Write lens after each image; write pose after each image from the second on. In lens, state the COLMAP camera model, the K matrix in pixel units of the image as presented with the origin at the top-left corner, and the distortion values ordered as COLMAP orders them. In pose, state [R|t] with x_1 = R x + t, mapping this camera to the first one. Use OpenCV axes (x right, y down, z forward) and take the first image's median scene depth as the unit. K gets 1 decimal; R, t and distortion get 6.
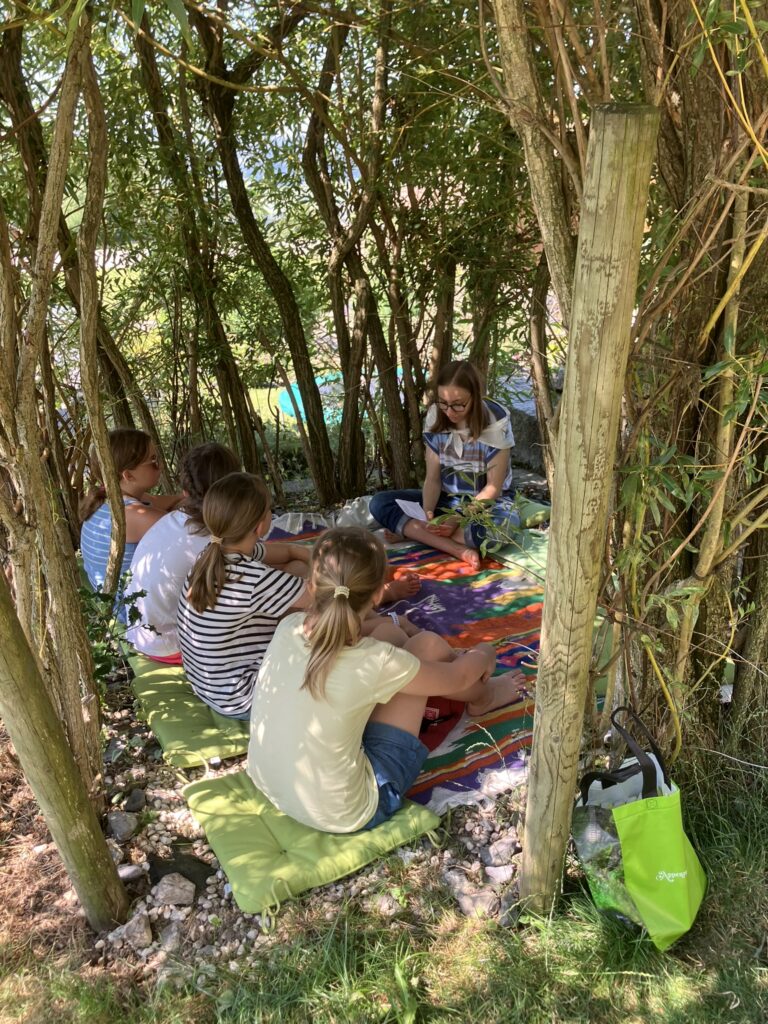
lens RADIAL K [[862.5, 0, 376.9], [0, 862.5, 510.9], [0, 0, 1]] dist [0.096012, -0.272560]
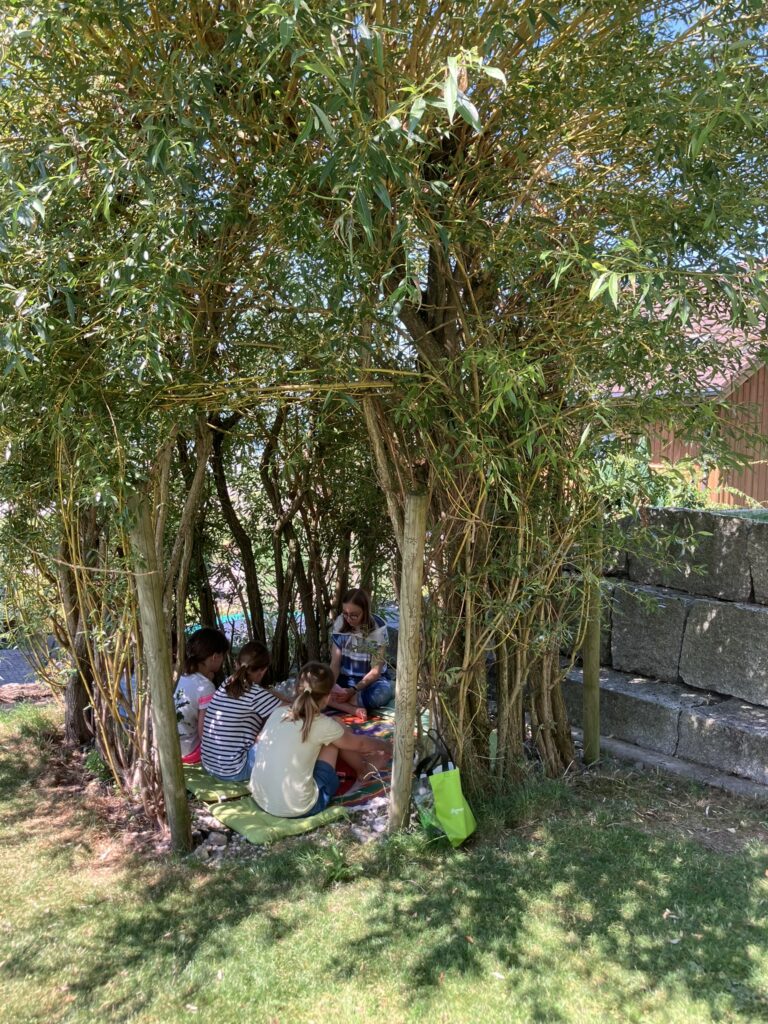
lens RADIAL K [[862.5, 0, 376.9], [0, 862.5, 510.9], [0, 0, 1]] dist [0.096012, -0.272560]
pose [[0.990807, 0.030296, 0.131849, -0.082409], [0.008610, 0.958507, -0.284940, 0.152374], [-0.135011, 0.283455, 0.949434, -0.604469]]
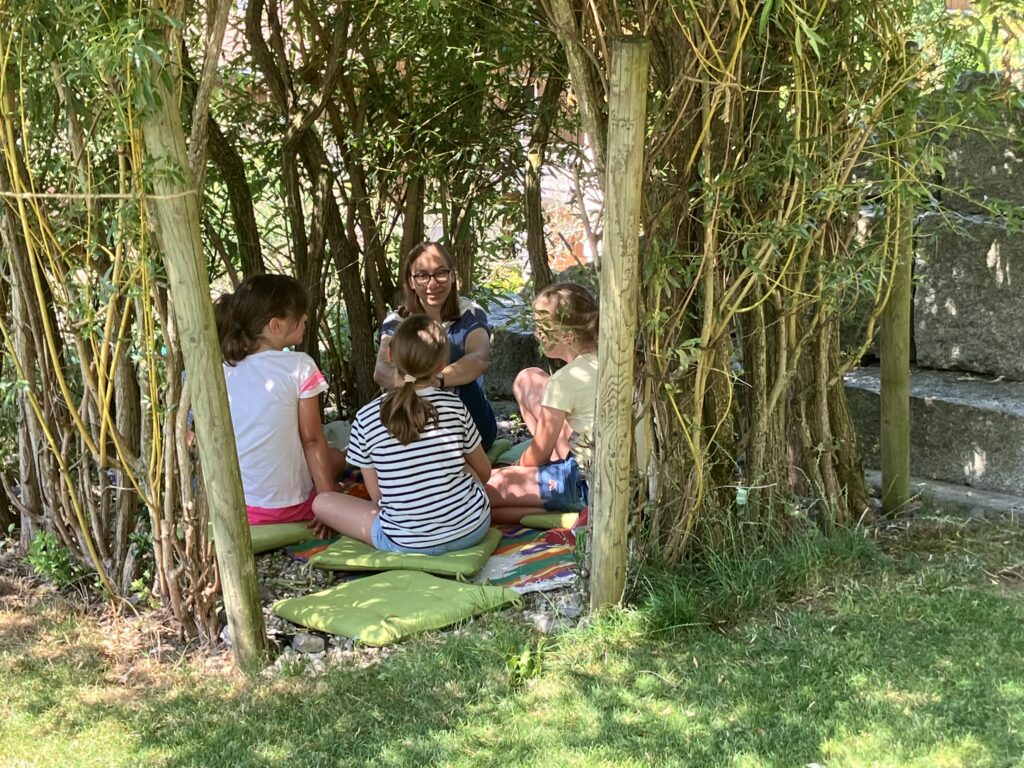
lens RADIAL K [[1790.2, 0, 512.0], [0, 1790.2, 384.0], [0, 0, 1]] dist [0.198762, -0.102663]
pose [[0.975496, -0.037891, 0.216730, -0.253354], [0.071400, 0.986265, -0.148940, 0.250711], [-0.208110, 0.160765, 0.964803, -0.780908]]
